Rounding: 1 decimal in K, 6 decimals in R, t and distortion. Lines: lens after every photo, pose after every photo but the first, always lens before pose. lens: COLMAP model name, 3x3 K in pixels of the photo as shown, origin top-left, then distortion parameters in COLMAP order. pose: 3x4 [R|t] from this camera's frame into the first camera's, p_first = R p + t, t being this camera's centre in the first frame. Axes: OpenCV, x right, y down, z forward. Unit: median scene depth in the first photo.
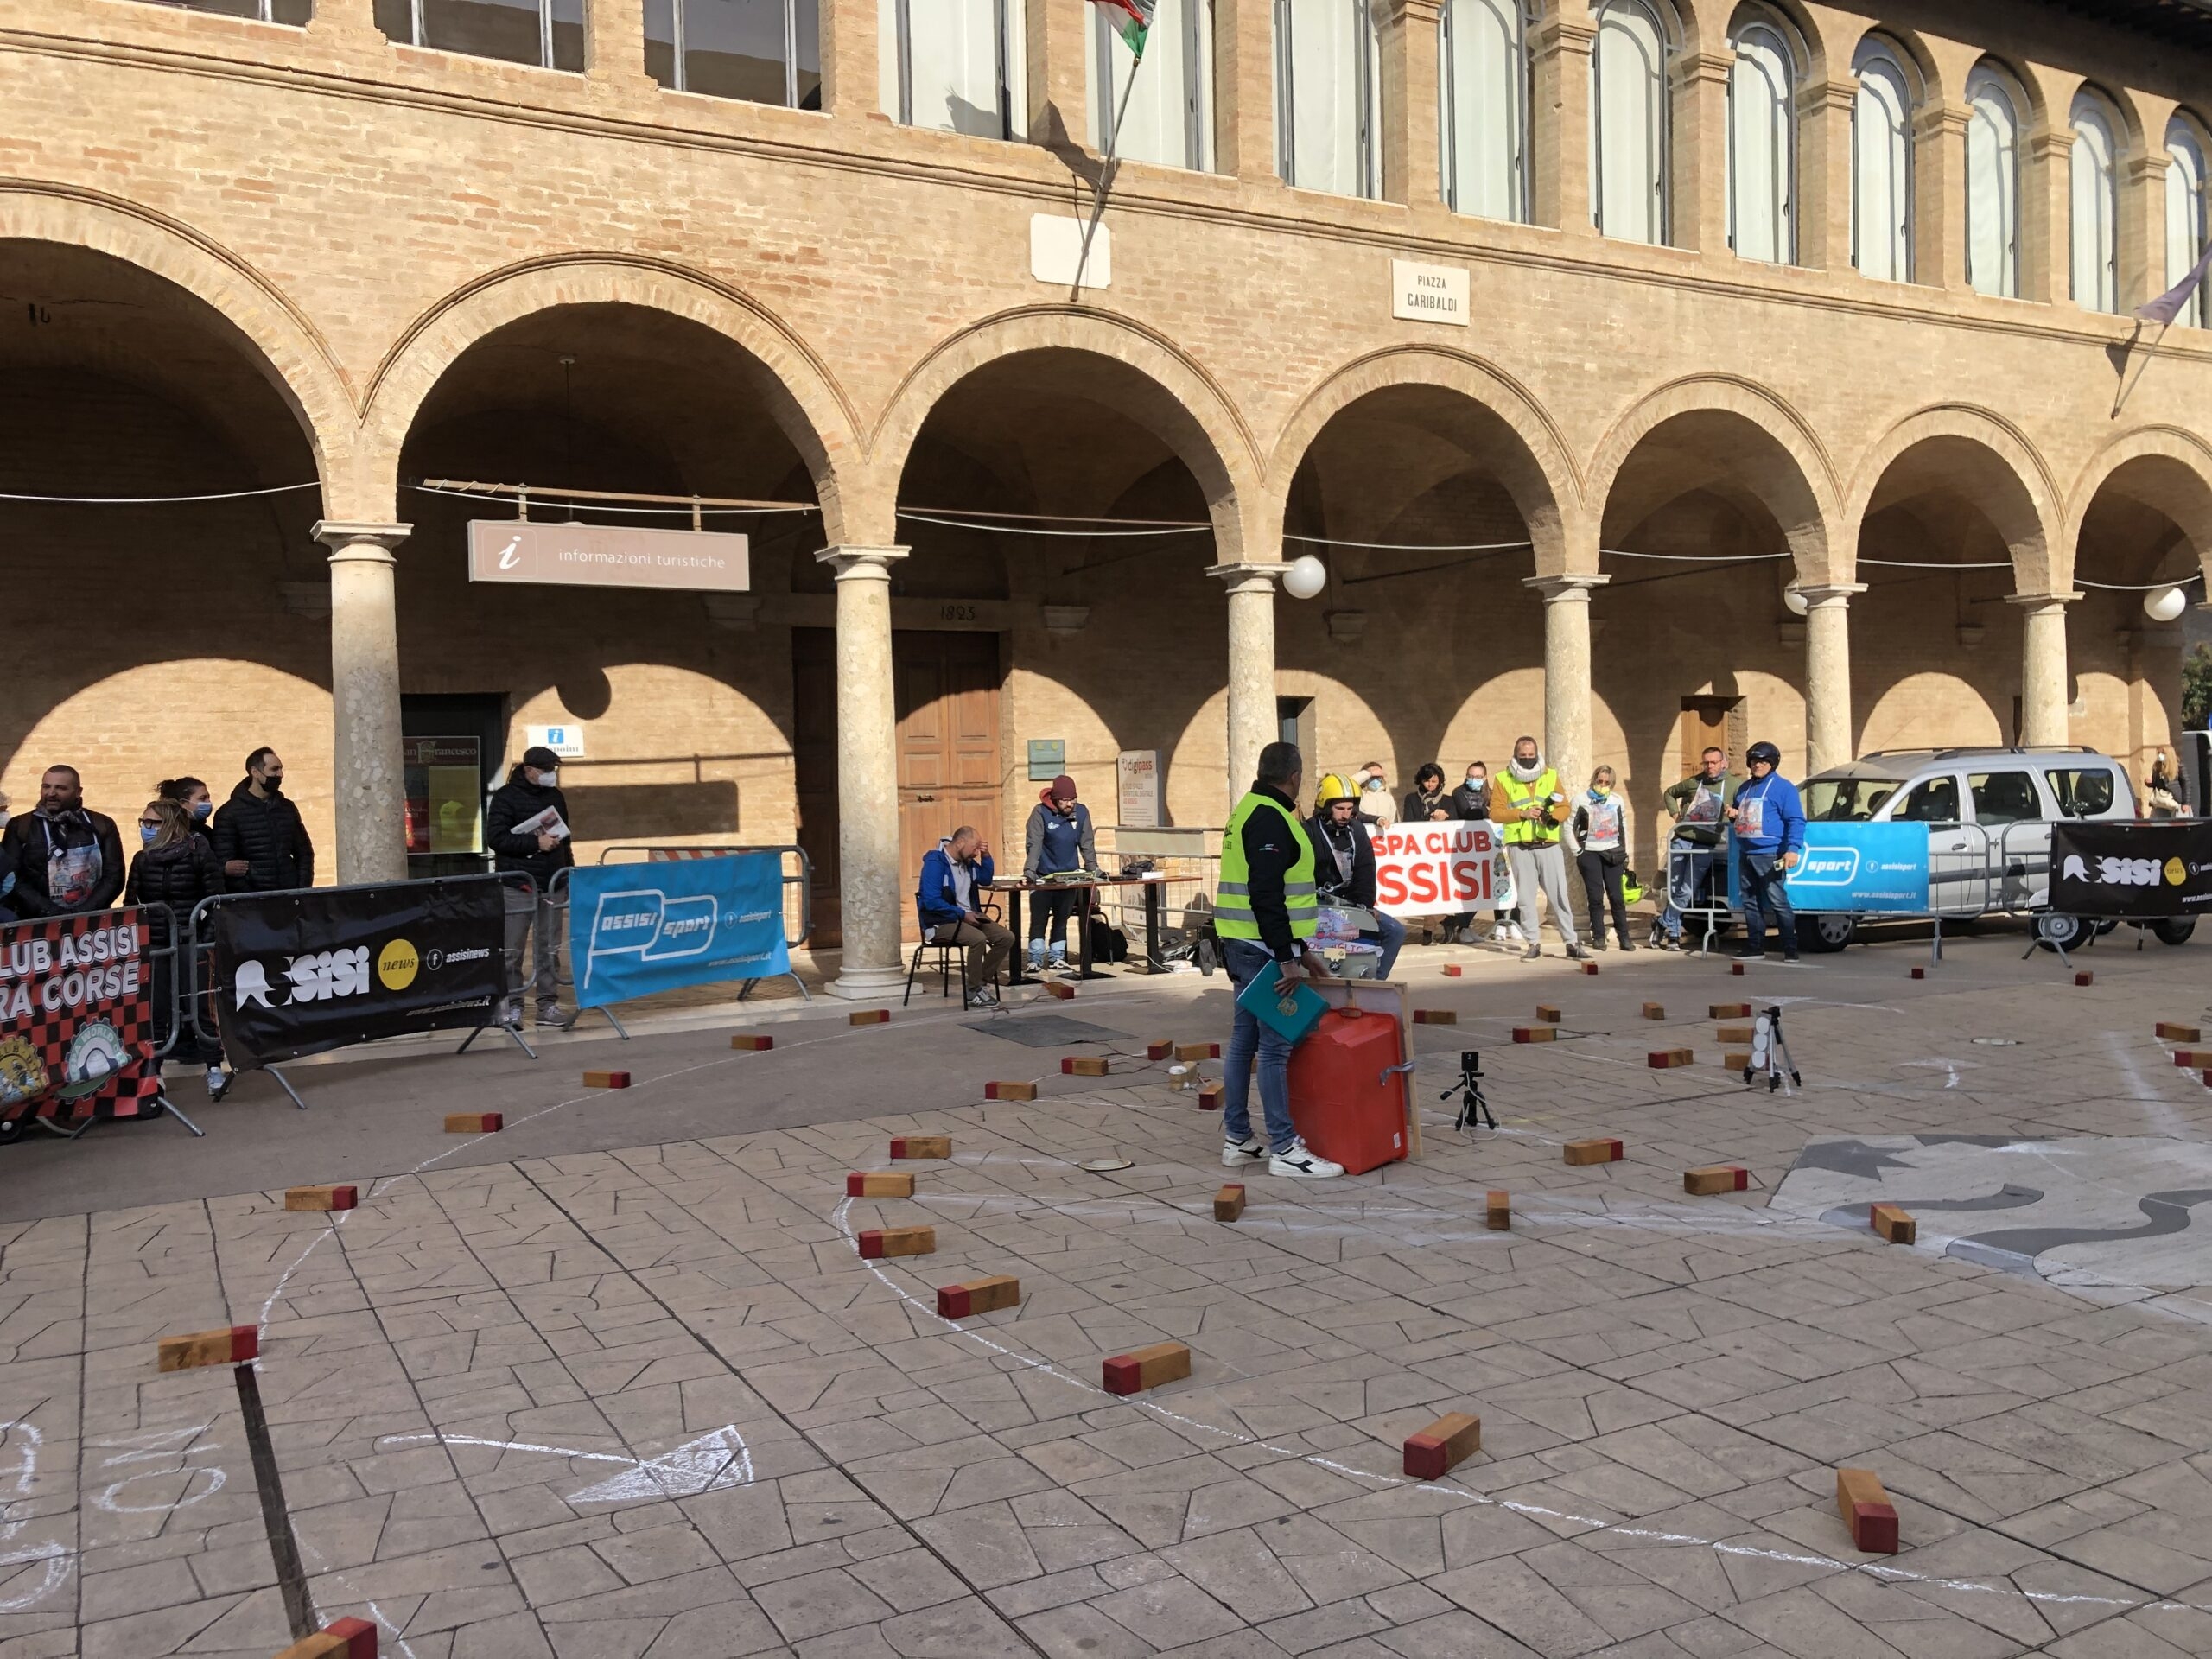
lens RADIAL K [[1803.8, 0, 1103.4], [0, 1803.8, 834.5], [0, 0, 1]] dist [0.025767, -0.014204]
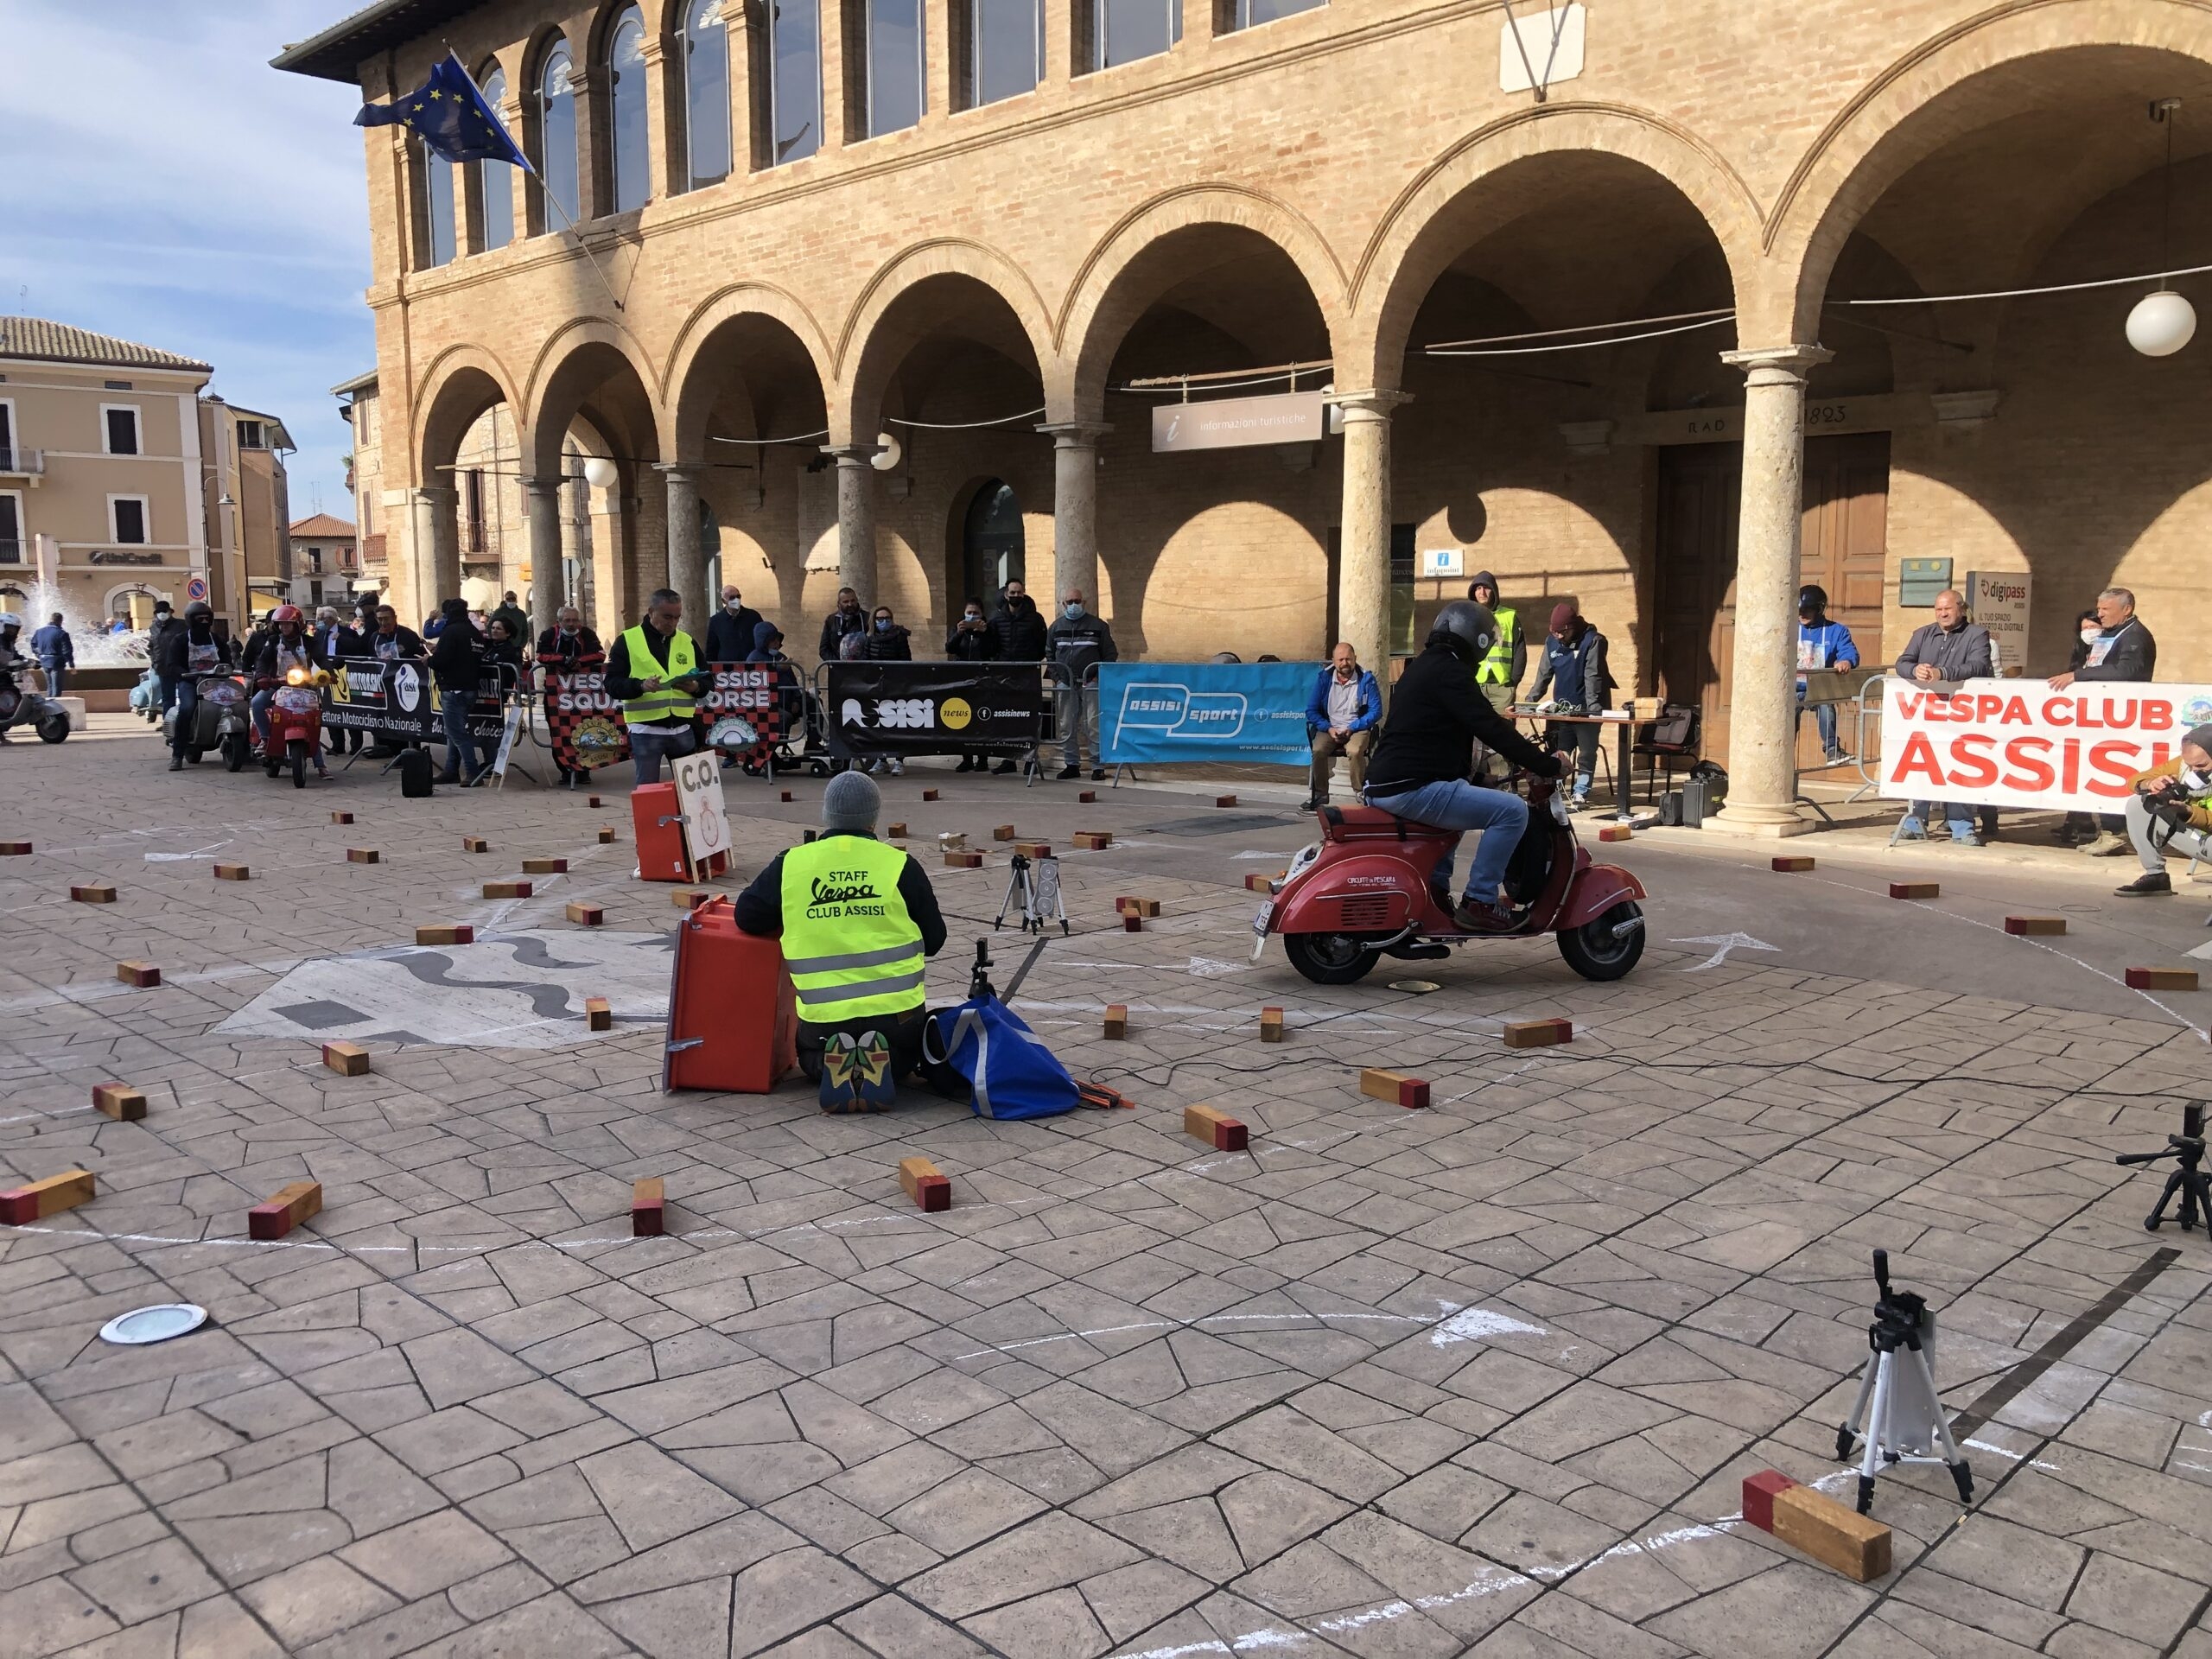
lens RADIAL K [[1803.8, 0, 1127.1], [0, 1803.8, 846.4], [0, 0, 1]] dist [0.025767, -0.014204]
pose [[0.290262, 0.152185, -0.944769, 1.003426], [-0.038163, 0.988329, 0.147477, -0.044767], [0.956186, -0.006752, 0.292682, 0.577538]]
